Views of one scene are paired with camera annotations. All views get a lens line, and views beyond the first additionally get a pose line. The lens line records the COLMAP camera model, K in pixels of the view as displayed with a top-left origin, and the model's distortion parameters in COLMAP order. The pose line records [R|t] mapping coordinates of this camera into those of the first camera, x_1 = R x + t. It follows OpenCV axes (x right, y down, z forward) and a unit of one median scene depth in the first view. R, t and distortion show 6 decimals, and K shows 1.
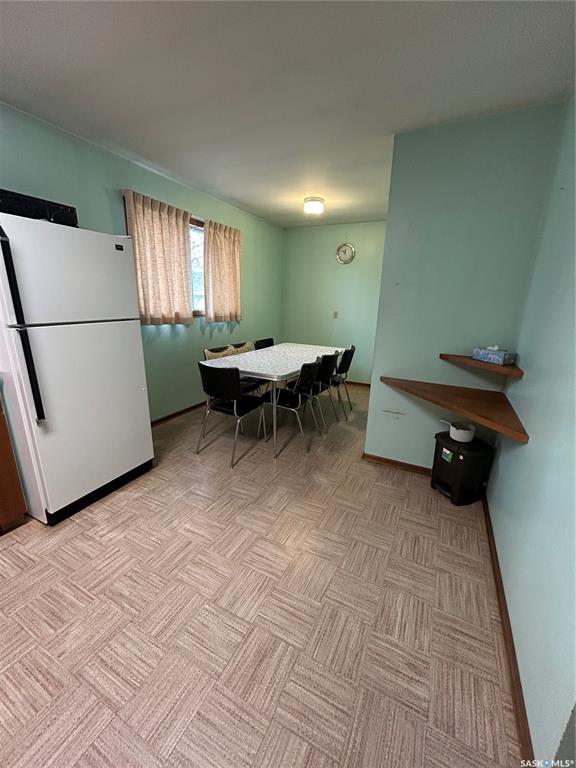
lens RADIAL K [[310.5, 0, 288.1], [0, 310.5, 385.0], [0, 0, 1]] dist [-0.002486, 0.001819]
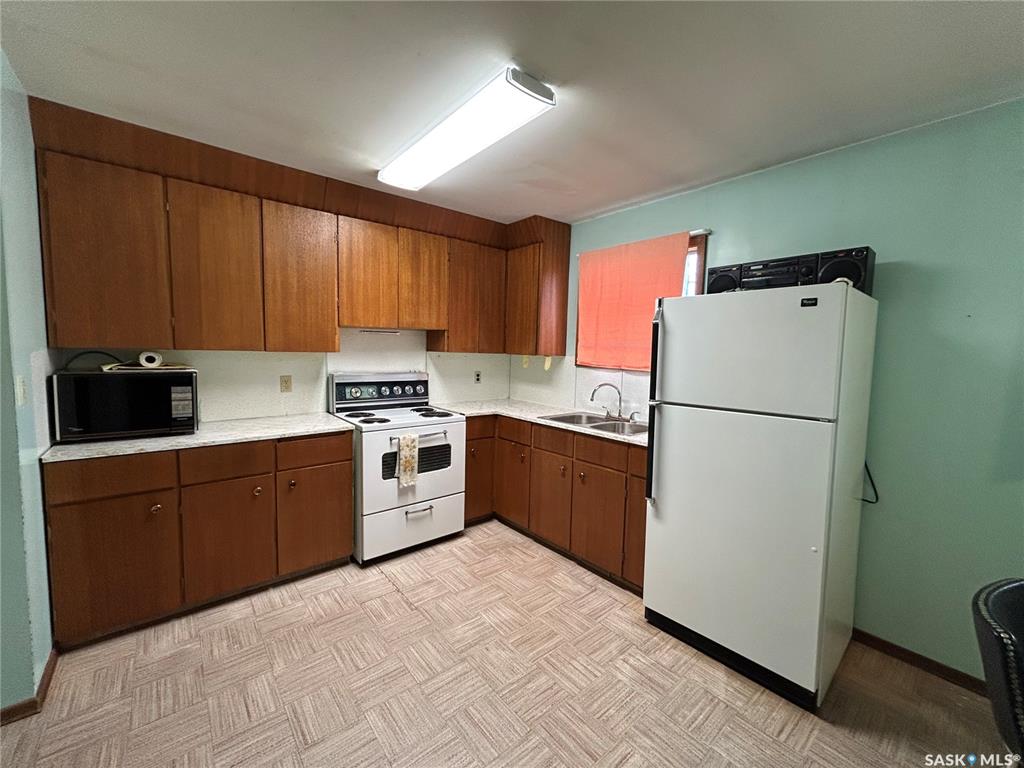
lens RADIAL K [[413.9, 0, 514.0], [0, 413.9, 384.2], [0, 0, 1]] dist [-0.002486, 0.001819]
pose [[-0.385624, 0.040902, -0.921749, 0.323762], [-0.277682, 0.947555, 0.158218, -0.193819], [0.879879, 0.316966, -0.354042, 0.620930]]
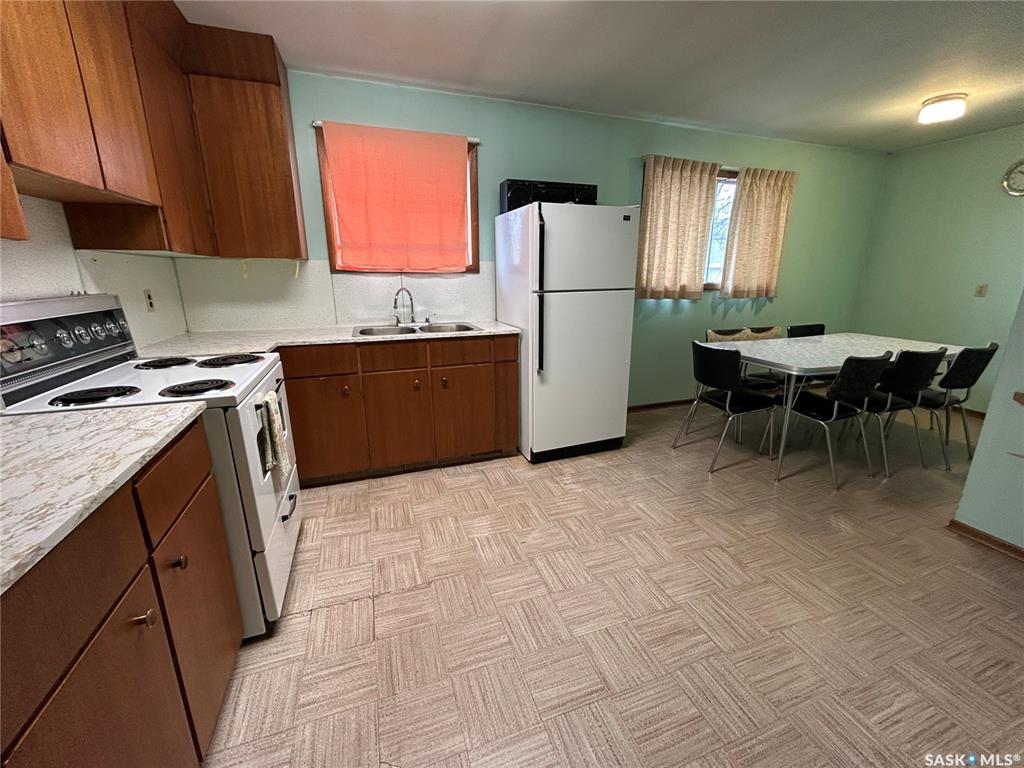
lens RADIAL K [[413.9, 0, 515.5], [0, 413.9, 381.9], [0, 0, 1]] dist [-0.002486, 0.001819]
pose [[0.727114, 0.149295, -0.670087, 0.136263], [-0.161314, 0.985894, 0.044614, 0.064858], [0.667296, 0.075655, 0.740941, -0.158786]]
